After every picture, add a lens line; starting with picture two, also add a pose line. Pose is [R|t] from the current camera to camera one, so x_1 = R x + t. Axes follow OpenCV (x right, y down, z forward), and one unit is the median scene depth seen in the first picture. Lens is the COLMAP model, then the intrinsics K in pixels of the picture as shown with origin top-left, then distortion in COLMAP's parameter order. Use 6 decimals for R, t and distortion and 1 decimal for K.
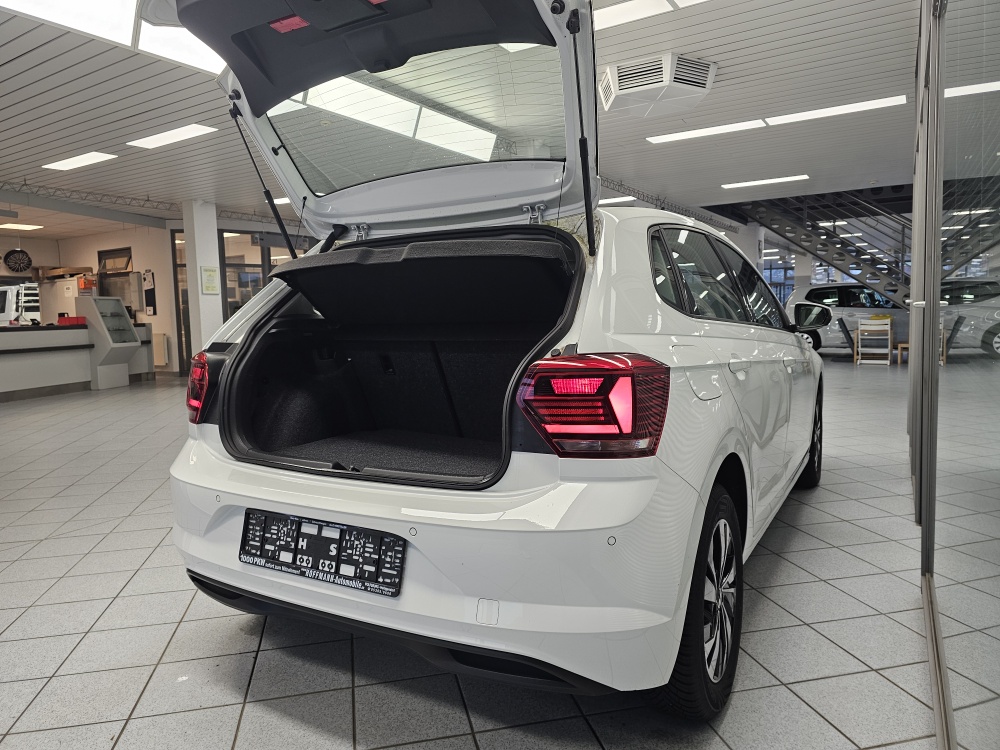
lens RADIAL K [[686.3, 0, 499.0], [0, 686.3, 362.2], [0, 0, 1]] dist [0.046745, -0.000760]
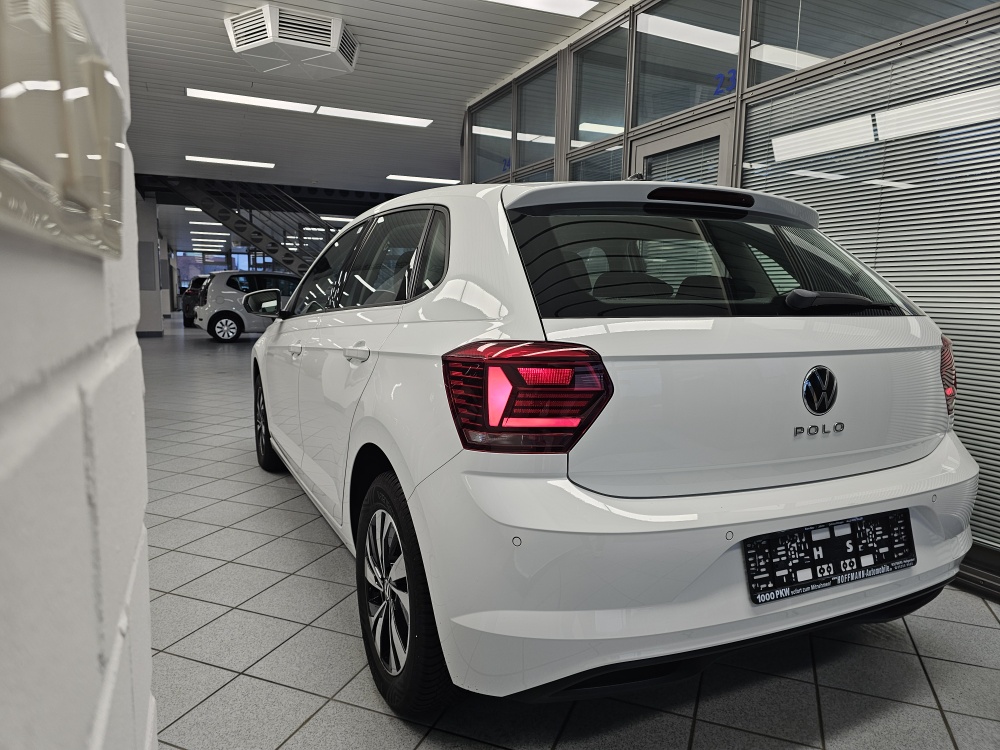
lens RADIAL K [[680.5, 0, 500.0], [0, 680.5, 375.0], [0, 0, 1]] dist [0.049388, -0.048316]
pose [[0.553678, -0.066107, 0.830103, -1.225660], [0.033689, 0.997806, 0.056993, -0.029327], [-0.832049, -0.003590, 0.554690, 0.850110]]
